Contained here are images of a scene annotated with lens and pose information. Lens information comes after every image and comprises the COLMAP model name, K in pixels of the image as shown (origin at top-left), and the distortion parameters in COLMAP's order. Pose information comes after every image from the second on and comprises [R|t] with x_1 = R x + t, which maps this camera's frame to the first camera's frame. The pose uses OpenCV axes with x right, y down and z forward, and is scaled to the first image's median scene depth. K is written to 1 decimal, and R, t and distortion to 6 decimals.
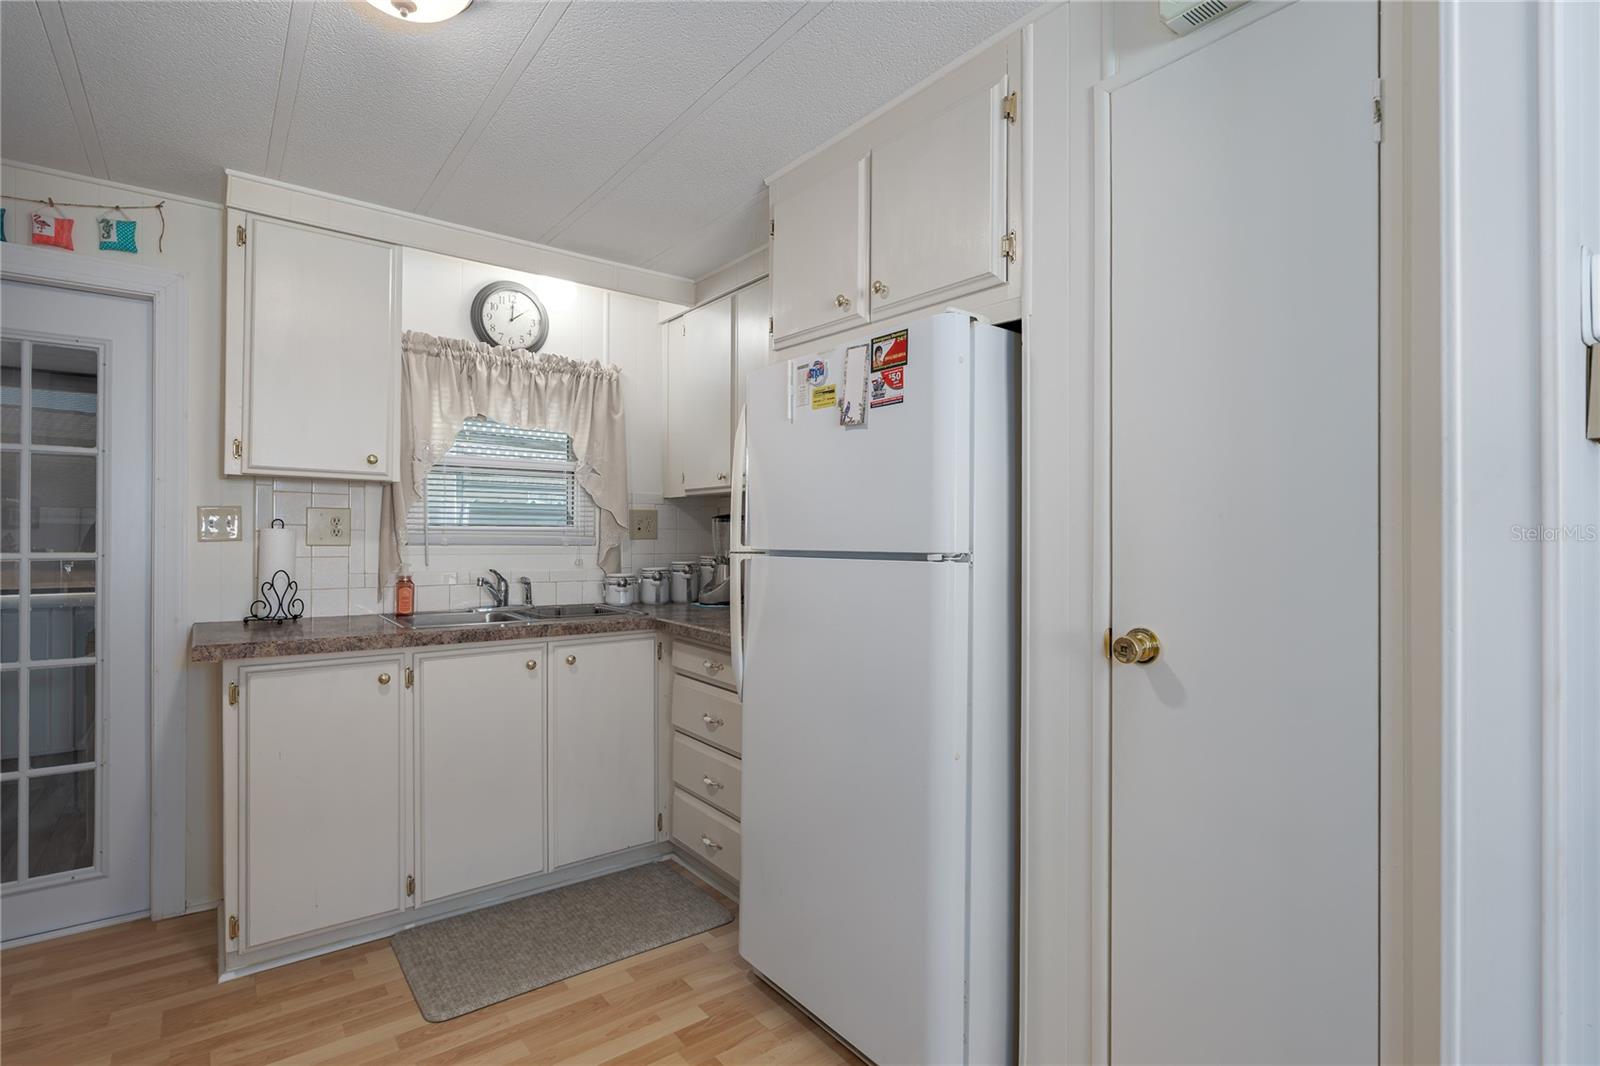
lens RADIAL K [[774.6, 0, 798.8], [0, 774.6, 532.9], [0, 0, 1]] dist [-0.003064, 0.000932]
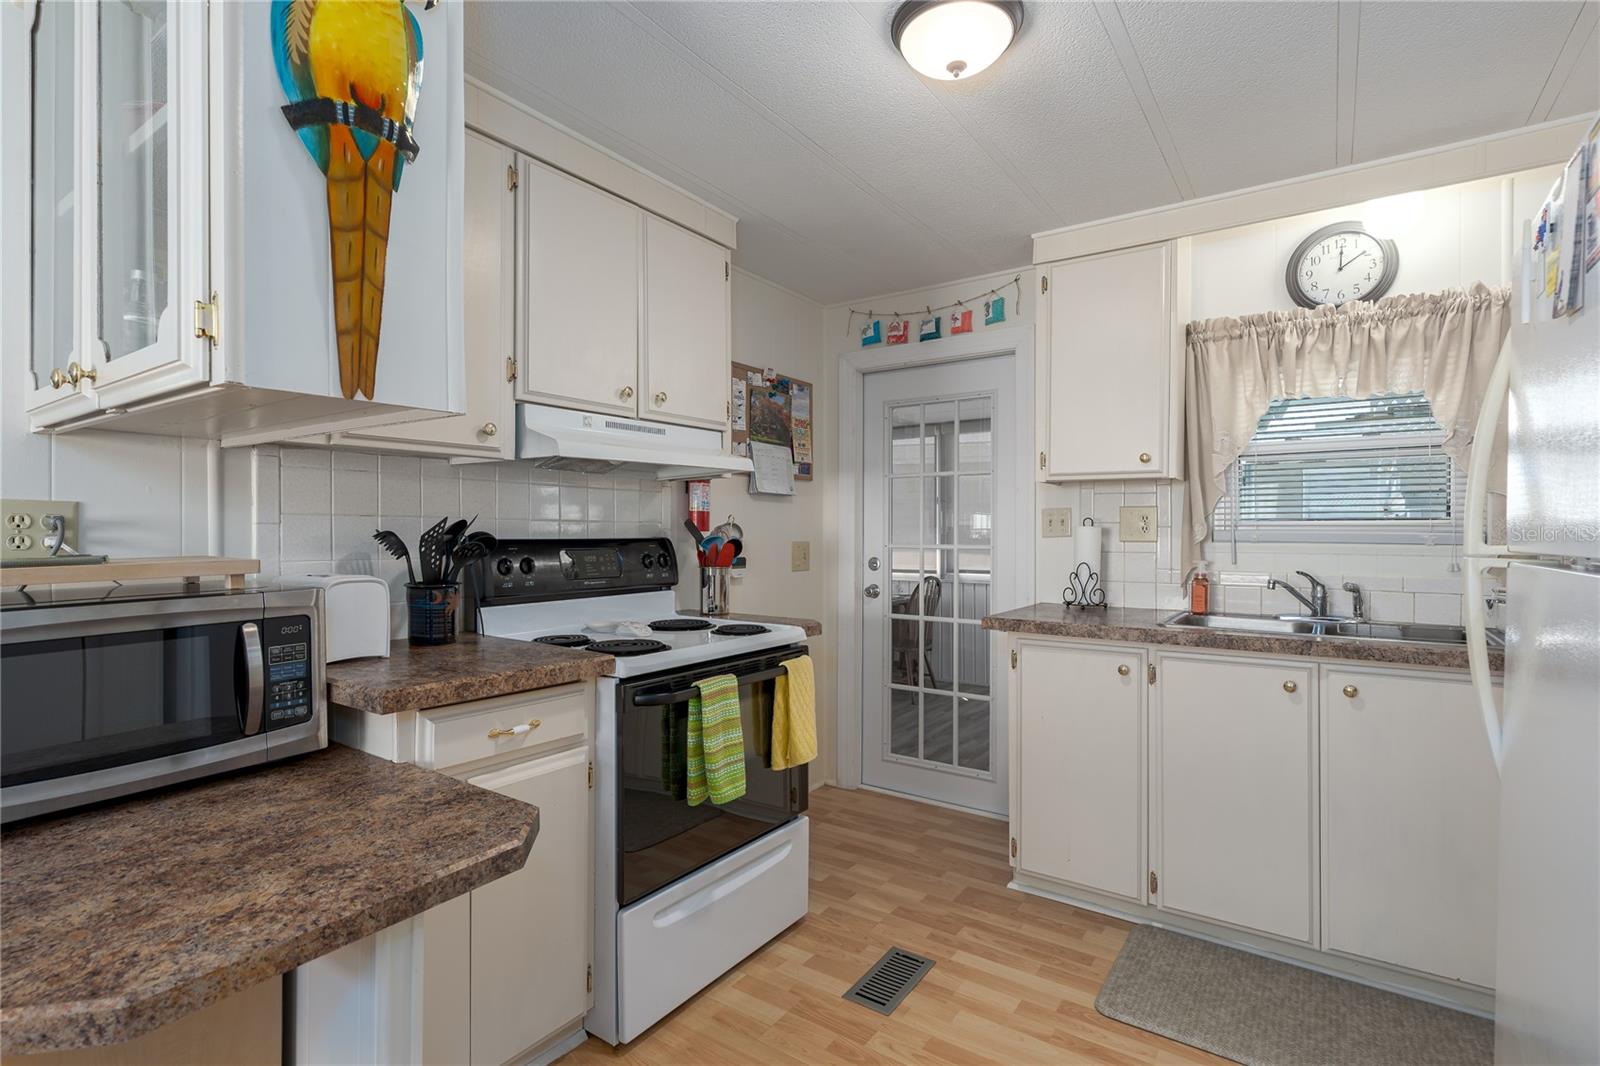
lens RADIAL K [[774.6, 0, 797.7], [0, 774.6, 534.0], [0, 0, 1]] dist [-0.003064, 0.000932]
pose [[0.290767, -0.002774, -0.956790, 0.278424], [0.003106, 0.999993, -0.001956, 0.006194], [0.956789, -0.002404, 0.290774, 0.238954]]
